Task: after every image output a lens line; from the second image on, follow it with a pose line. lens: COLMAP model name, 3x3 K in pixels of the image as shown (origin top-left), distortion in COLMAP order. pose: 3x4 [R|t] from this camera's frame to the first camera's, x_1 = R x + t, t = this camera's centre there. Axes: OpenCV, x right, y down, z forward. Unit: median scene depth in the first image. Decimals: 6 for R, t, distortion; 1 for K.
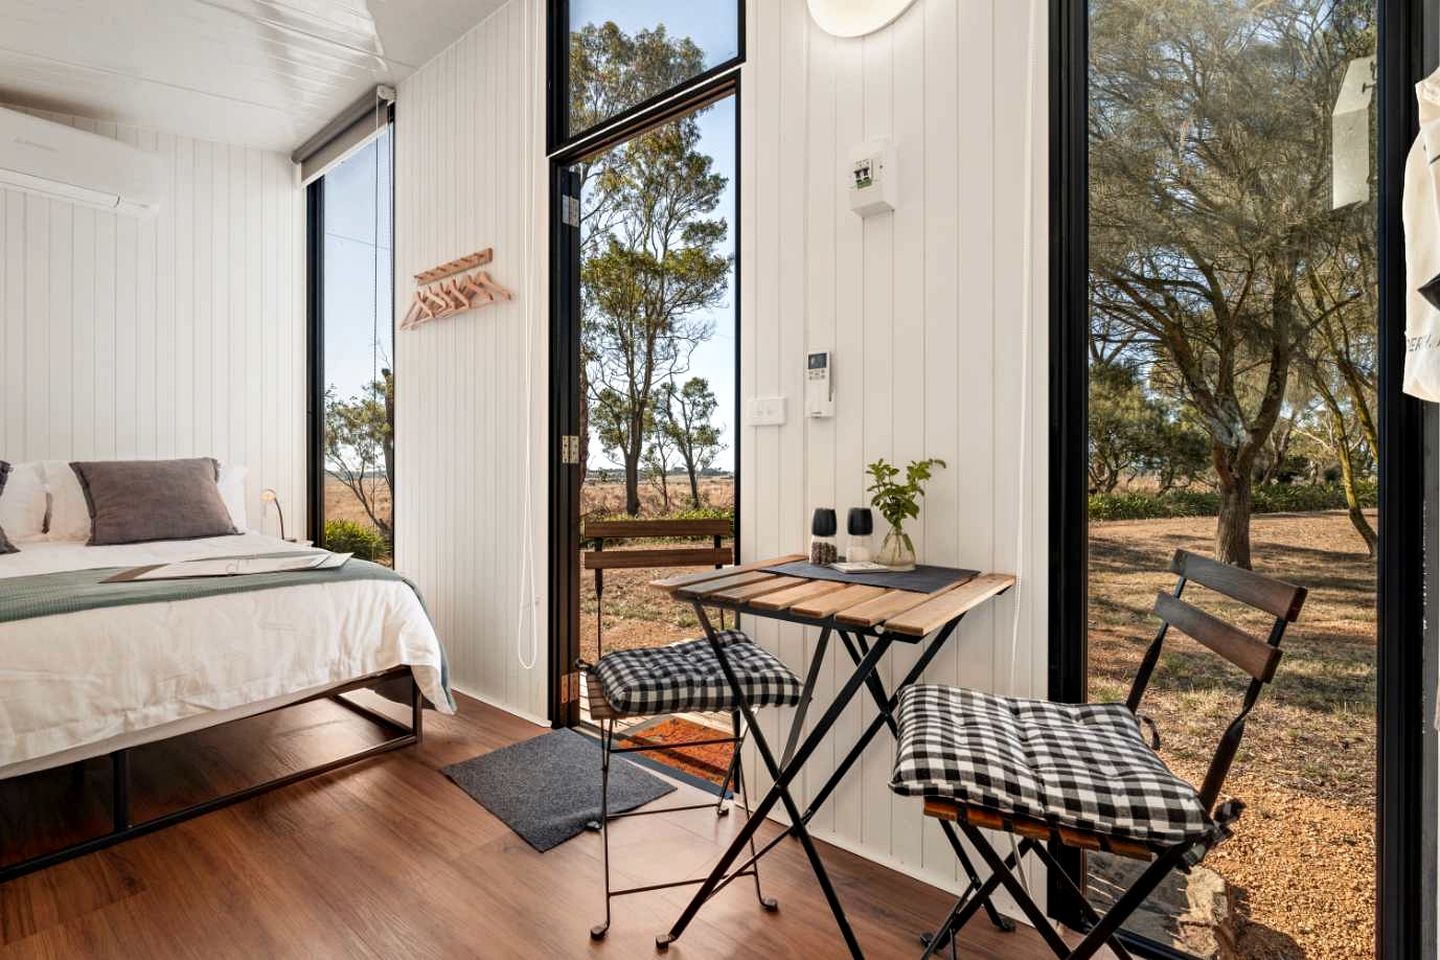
lens RADIAL K [[654.3, 0, 719.7], [0, 654.3, 465.7], [0, 0, 1]] dist [-0.000195, 0.000076]
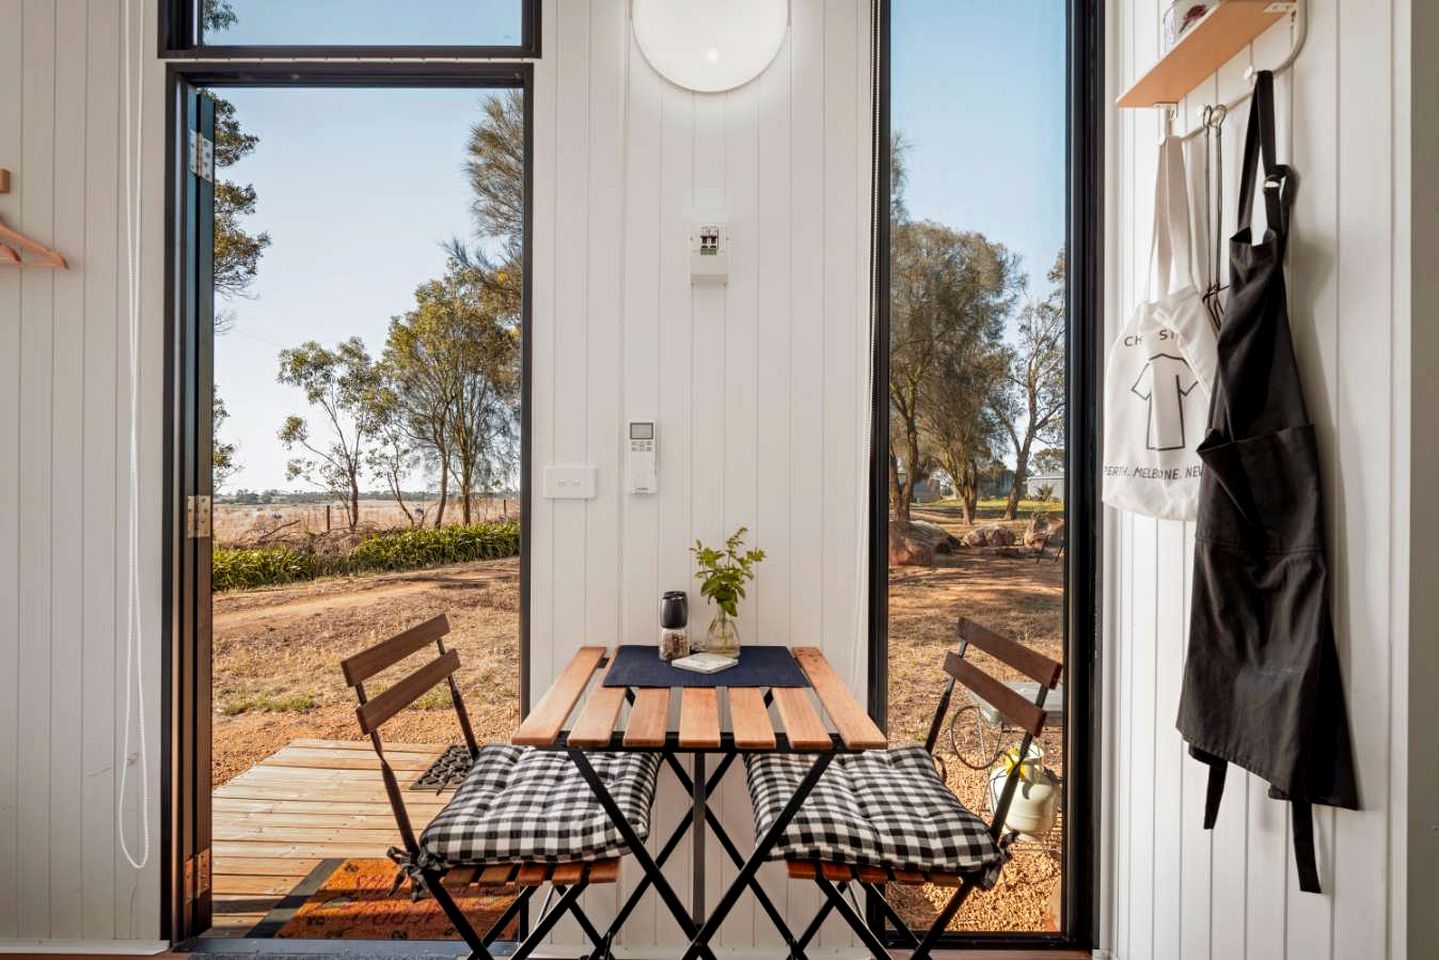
lens RADIAL K [[644.9, 0, 714.4], [0, 644.9, 491.7], [0, 0, 1]] dist [-0.001666, -0.000808]
pose [[0.786213, 0.004837, 0.617936, -0.331053], [-0.007420, 0.999971, 0.001614, -0.082064], [-0.617911, -0.005854, 0.786226, 0.251199]]
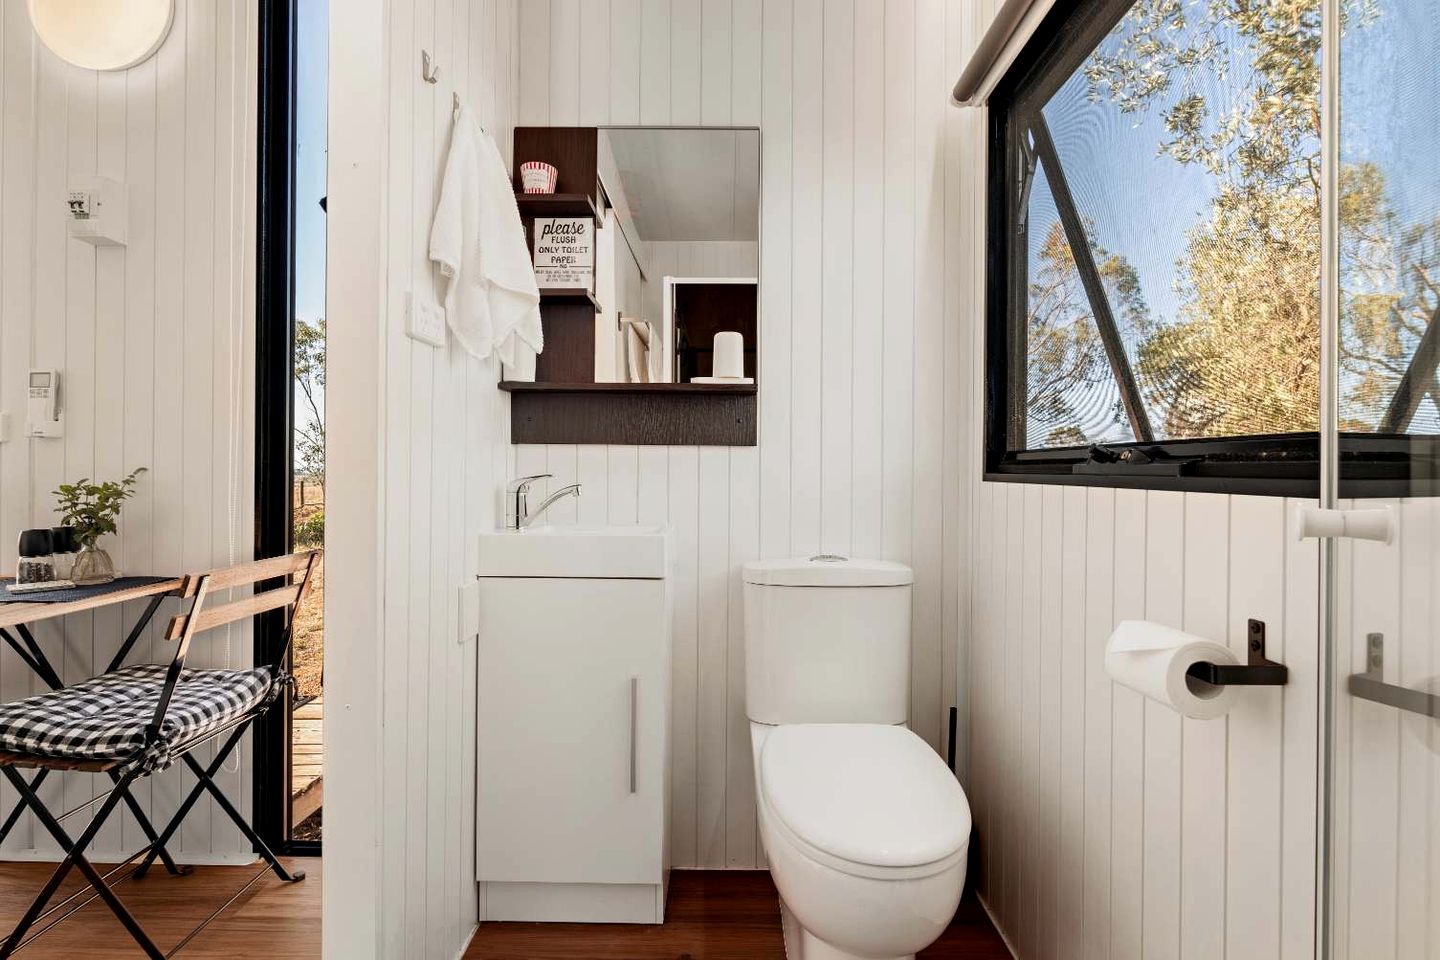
lens RADIAL K [[629.1, 0, 719.9], [0, 629.1, 471.6], [0, 0, 1]] dist [-0.001182, -0.000285]
pose [[0.792089, 0.002808, 0.610399, 0.398777], [-0.007889, 0.999953, 0.005636, -0.035855], [-0.610354, -0.009280, 0.792074, -0.396298]]
